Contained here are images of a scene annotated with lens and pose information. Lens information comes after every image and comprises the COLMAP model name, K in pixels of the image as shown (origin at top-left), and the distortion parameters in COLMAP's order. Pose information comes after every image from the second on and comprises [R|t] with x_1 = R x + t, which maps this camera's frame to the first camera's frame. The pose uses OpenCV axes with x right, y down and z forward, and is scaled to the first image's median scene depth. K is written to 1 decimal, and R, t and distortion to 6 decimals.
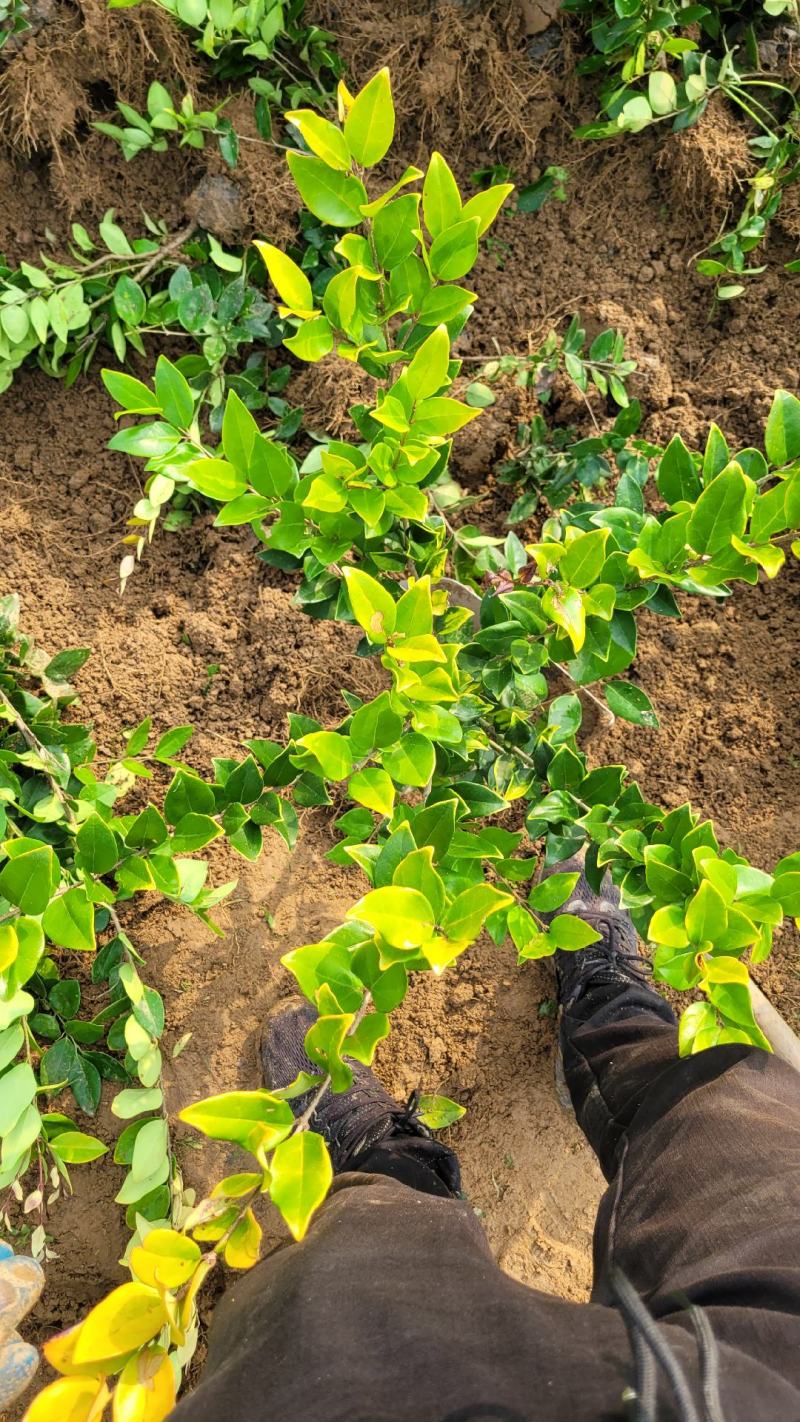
lens RADIAL K [[1128.1, 0, 399.2], [0, 1128.1, 741.4], [0, 0, 1]] dist [0.038979, -0.037442]
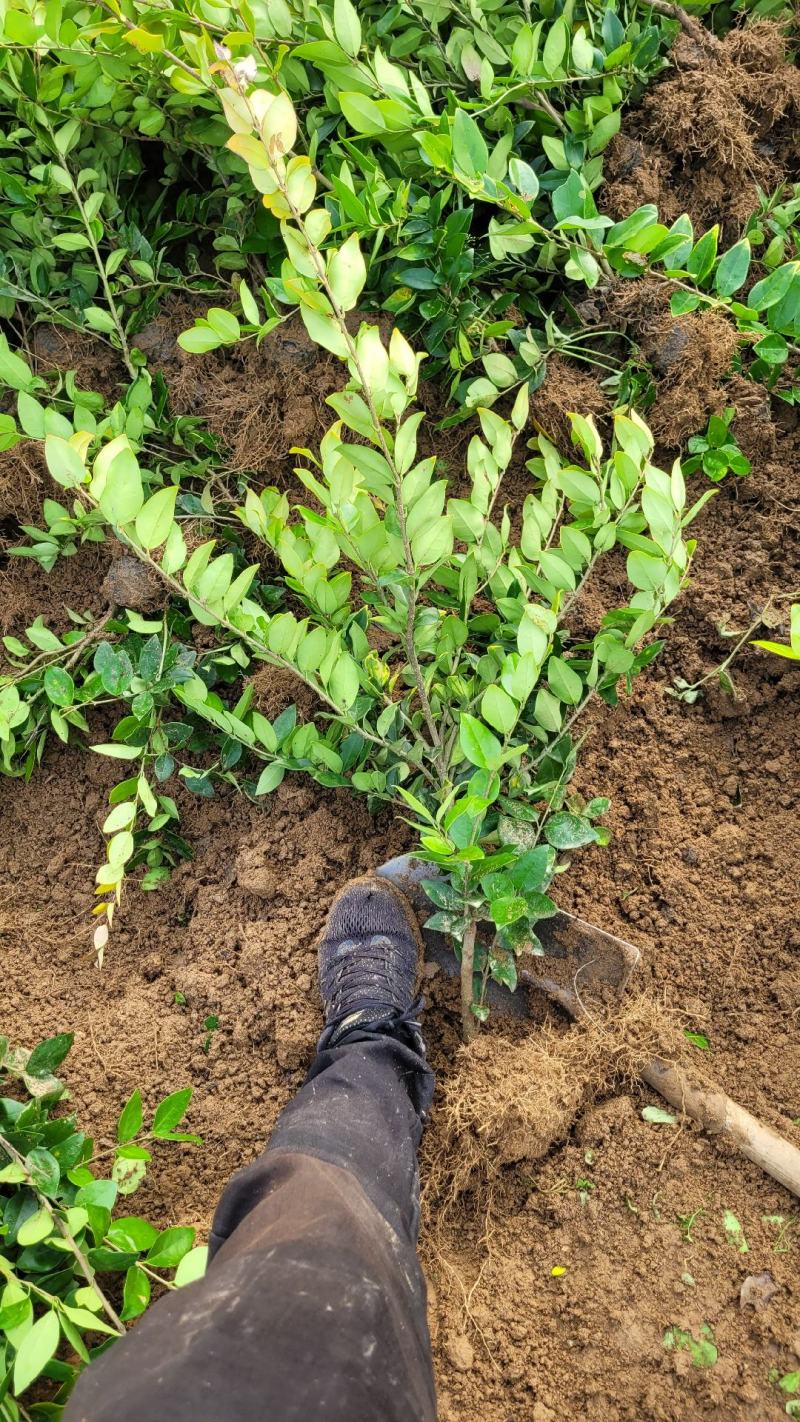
lens RADIAL K [[1119.7, 0, 400.0], [0, 1119.7, 711.0], [0, 0, 1]] dist [0.049742, -0.041455]
pose [[0.956158, -0.284191, -0.070693, 0.120863], [0.247194, 0.912655, -0.325508, 0.042988], [0.157025, 0.293762, 0.942893, 0.079700]]
